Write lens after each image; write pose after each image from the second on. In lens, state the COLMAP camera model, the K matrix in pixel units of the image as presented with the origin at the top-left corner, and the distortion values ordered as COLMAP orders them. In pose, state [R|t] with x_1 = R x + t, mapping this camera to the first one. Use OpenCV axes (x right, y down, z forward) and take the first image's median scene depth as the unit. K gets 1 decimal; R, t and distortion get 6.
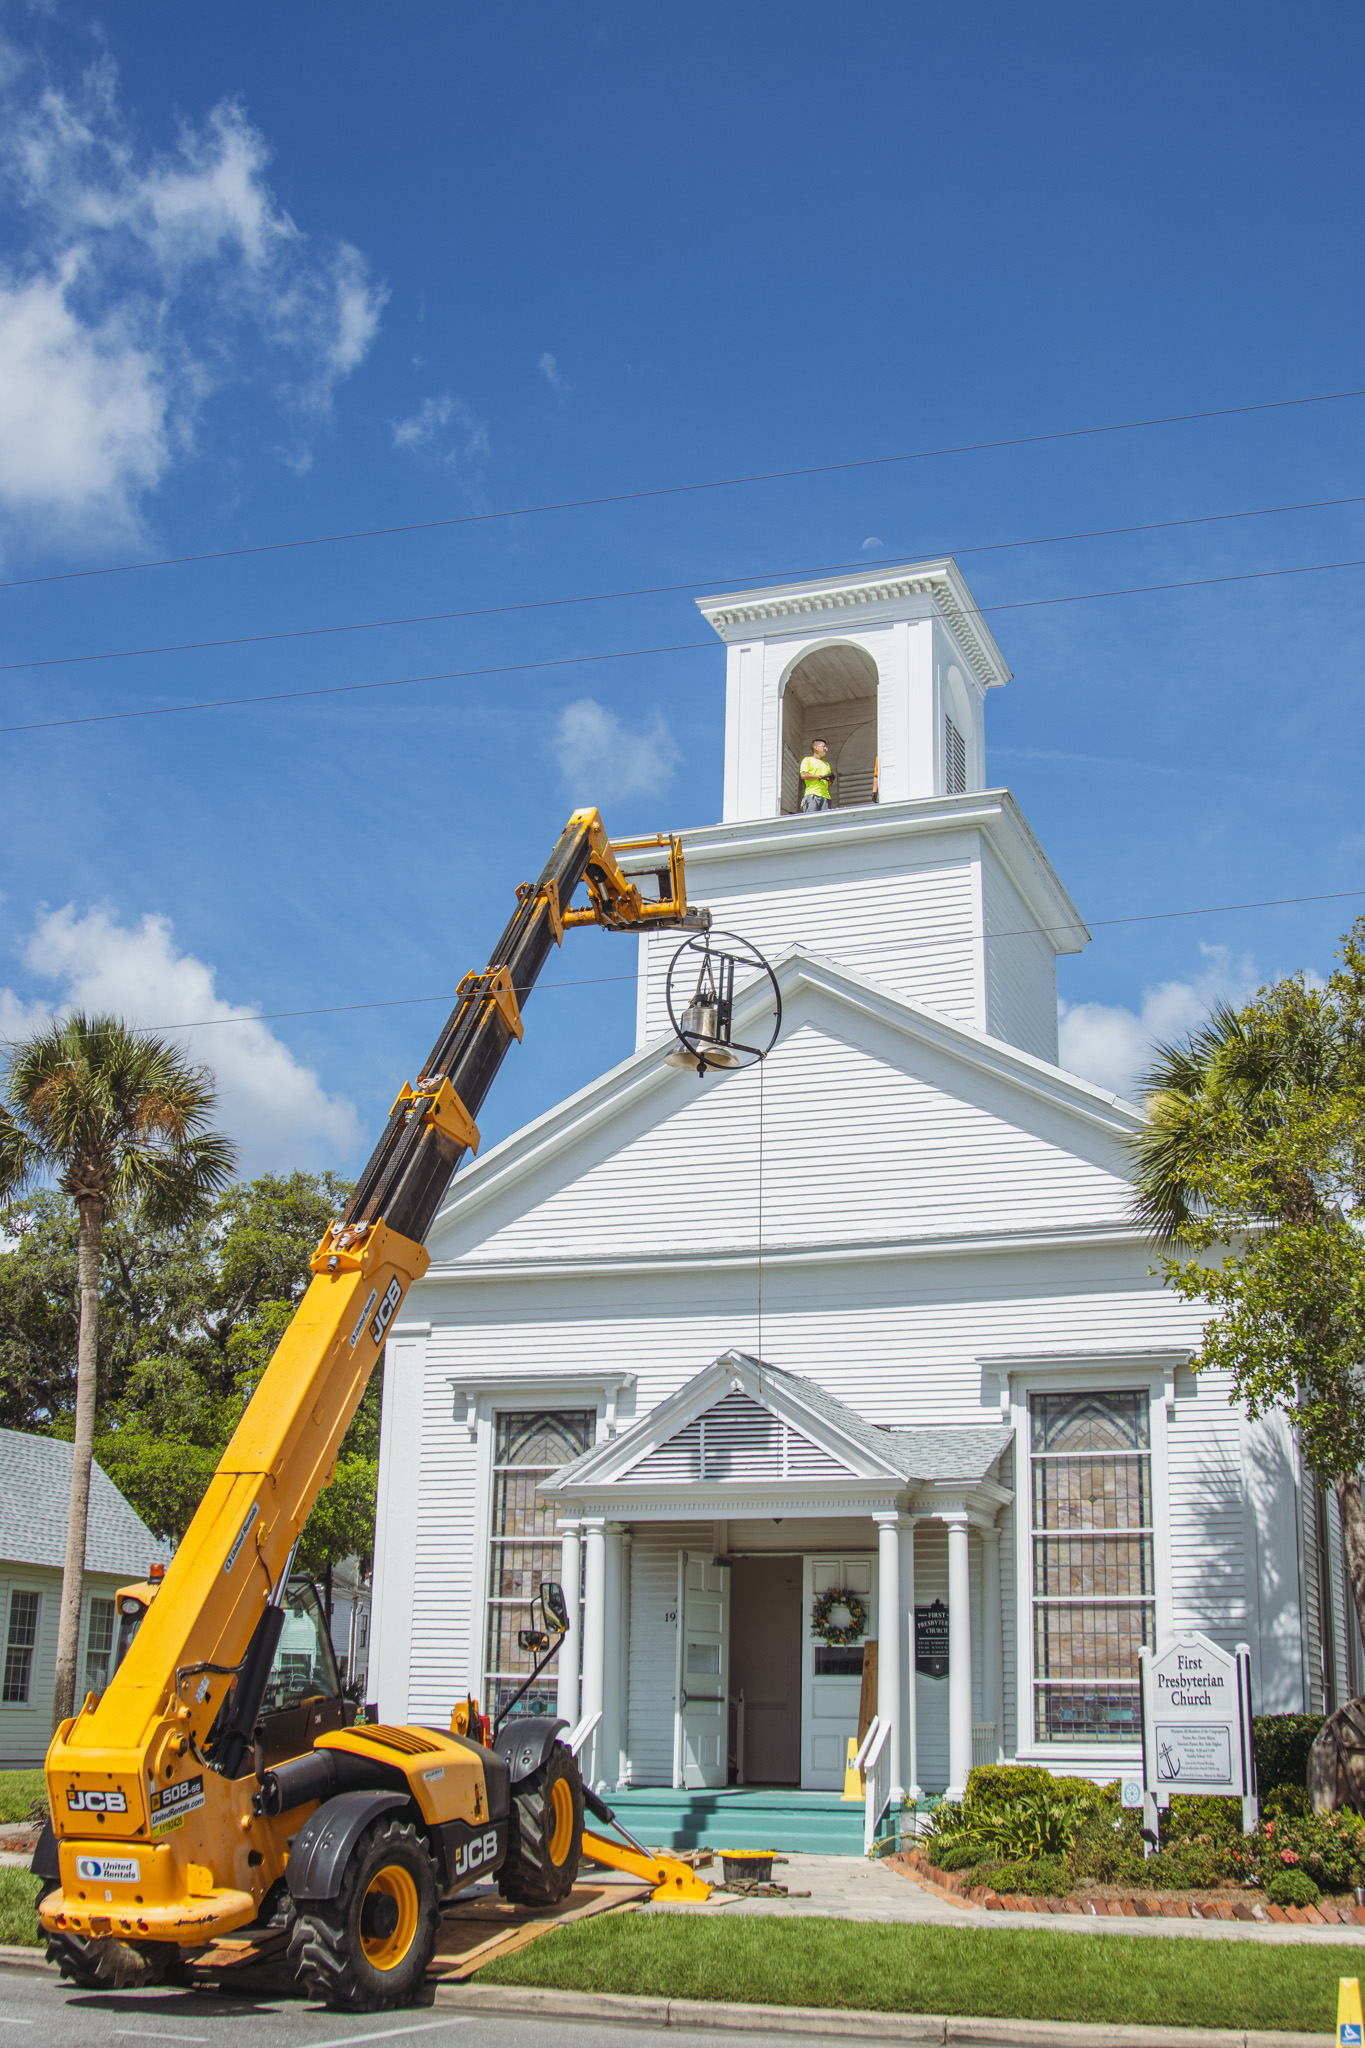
lens RADIAL K [[2229.1, 0, 677.0], [0, 2229.1, 1050.3], [0, 0, 1]] dist [-0.131780, 0.054293]
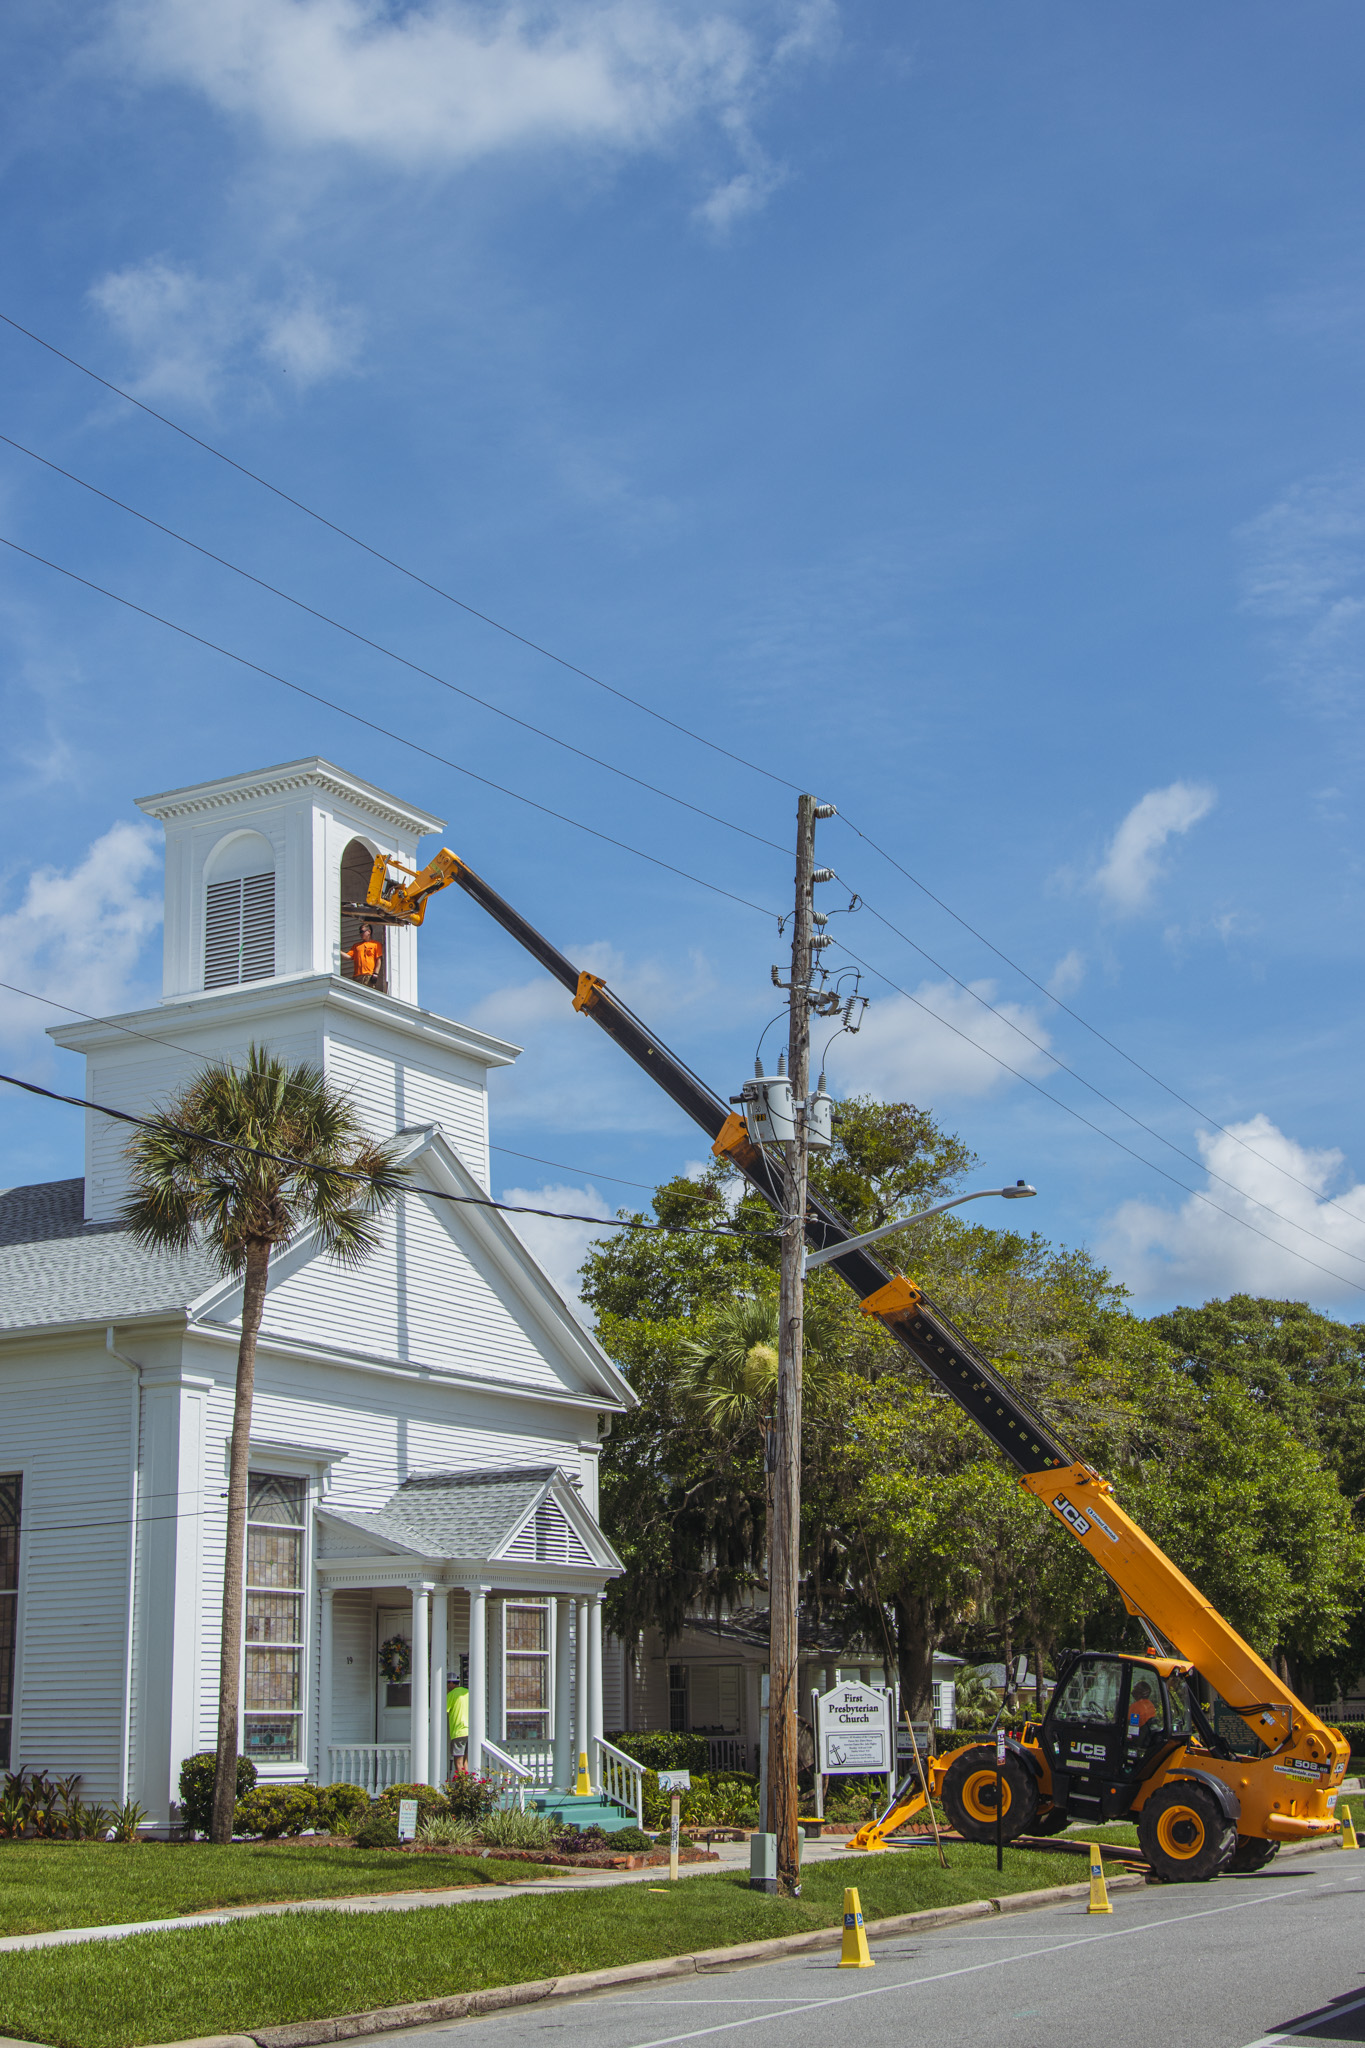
lens RADIAL K [[2678.5, 0, 680.2], [0, 2678.5, 921.6], [0, 0, 1]] dist [-0.104397, 0.003817]
pose [[0.126842, 0.266789, 0.955372, -1.545209], [-0.264118, 0.937464, -0.226722, 0.167243], [-0.956113, -0.223573, 0.189374, 0.677055]]
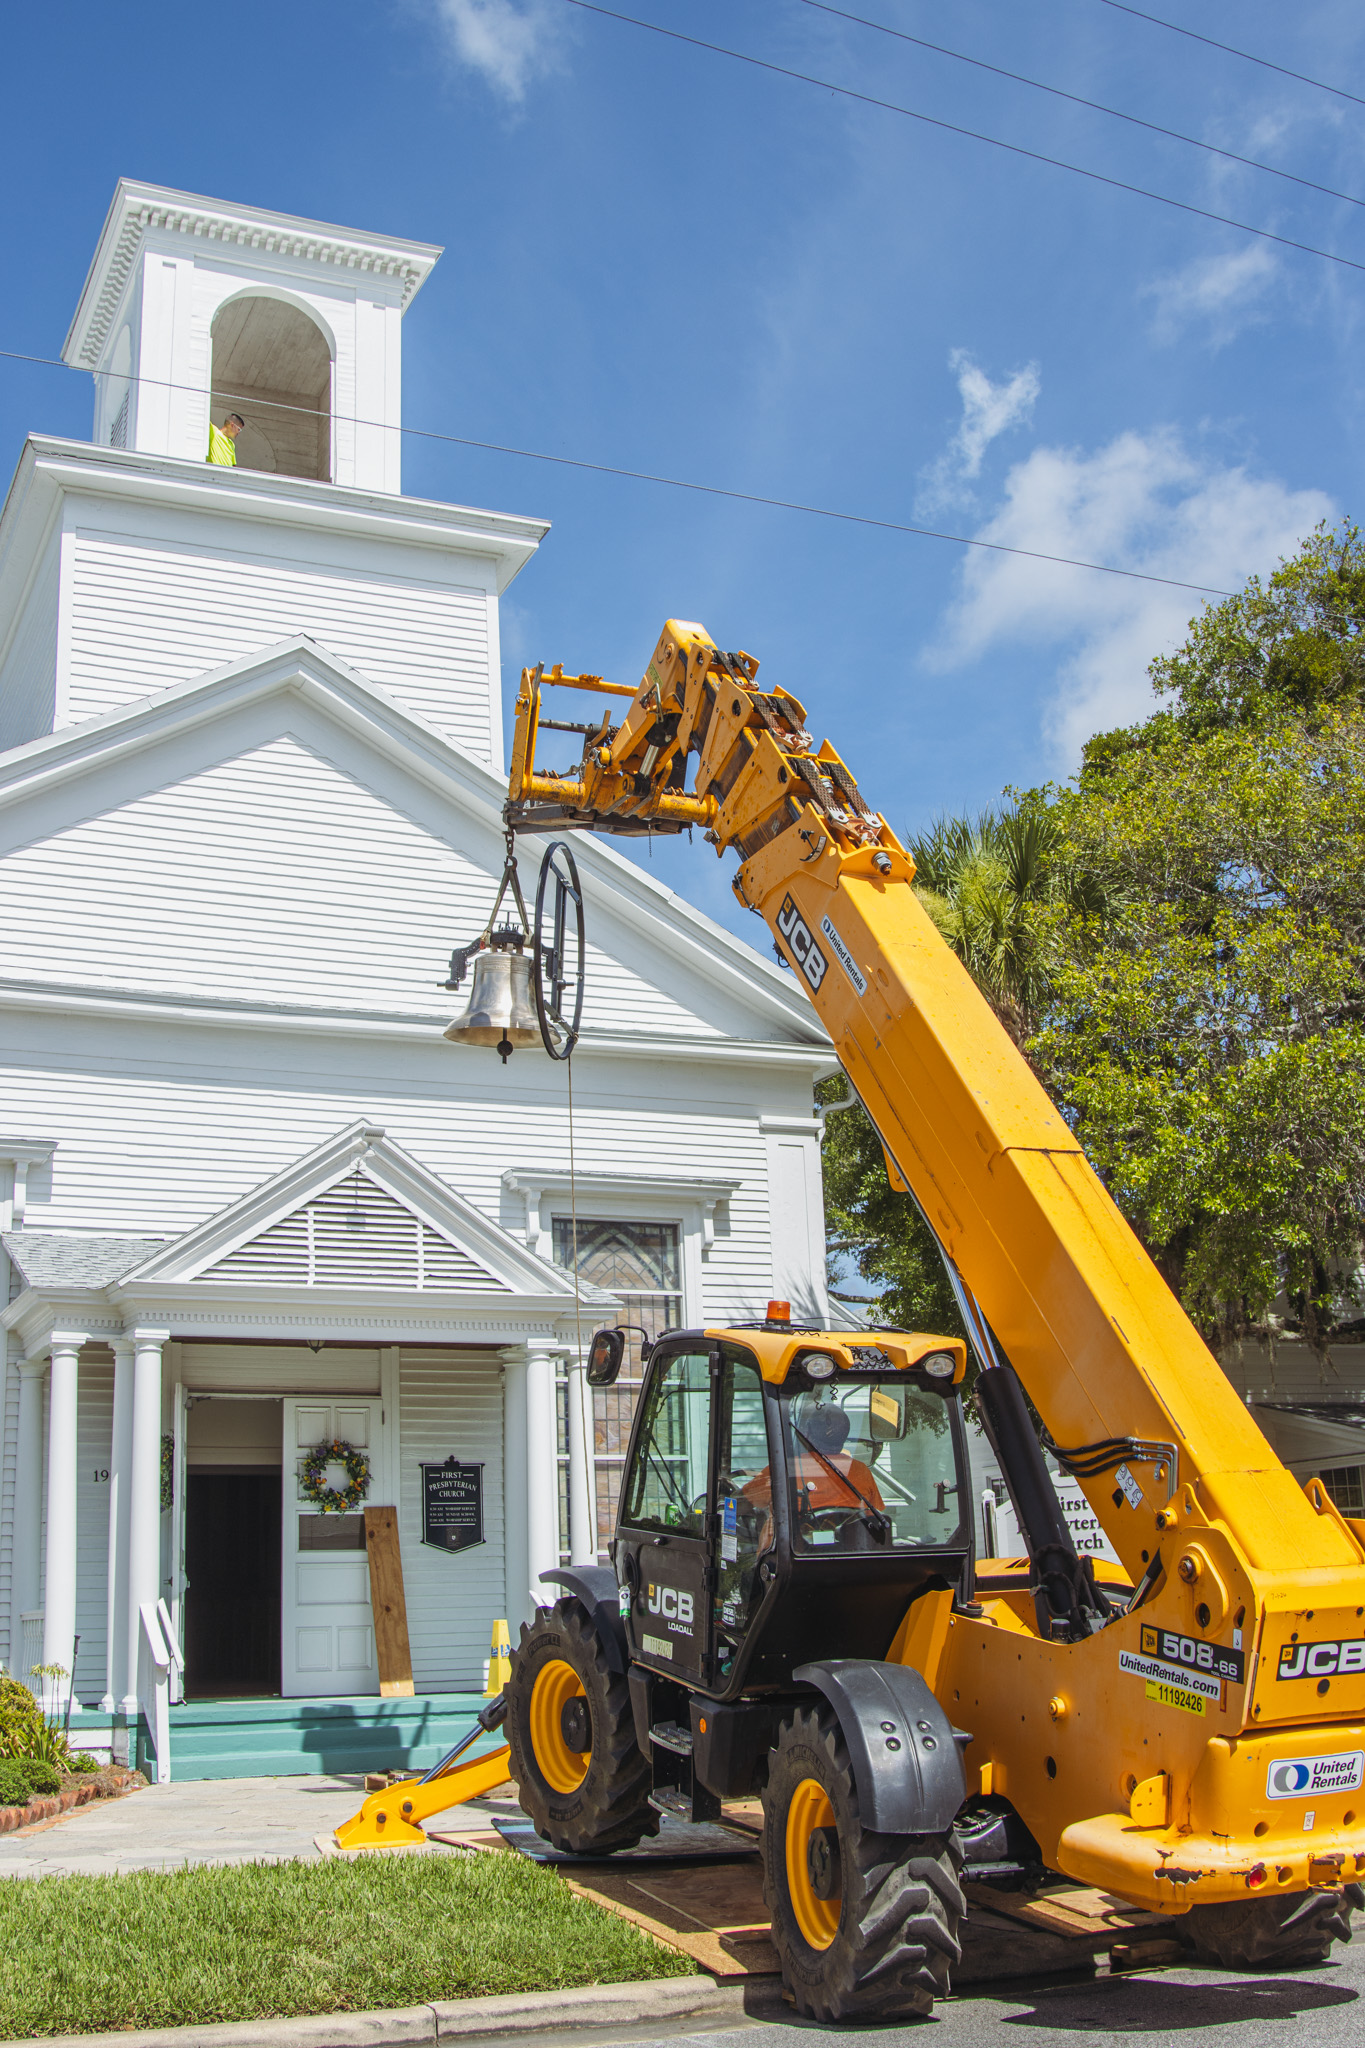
lens RADIAL K [[2223.5, 0, 682.5], [0, 2223.5, 1024.0], [0, 0, 1]] dist [-0.124675, 0.030645]
pose [[0.698917, 0.148418, 0.699634, -0.423693], [-0.156672, 0.986243, -0.052707, 0.121709], [-0.697832, -0.072775, 0.712555, 0.371389]]
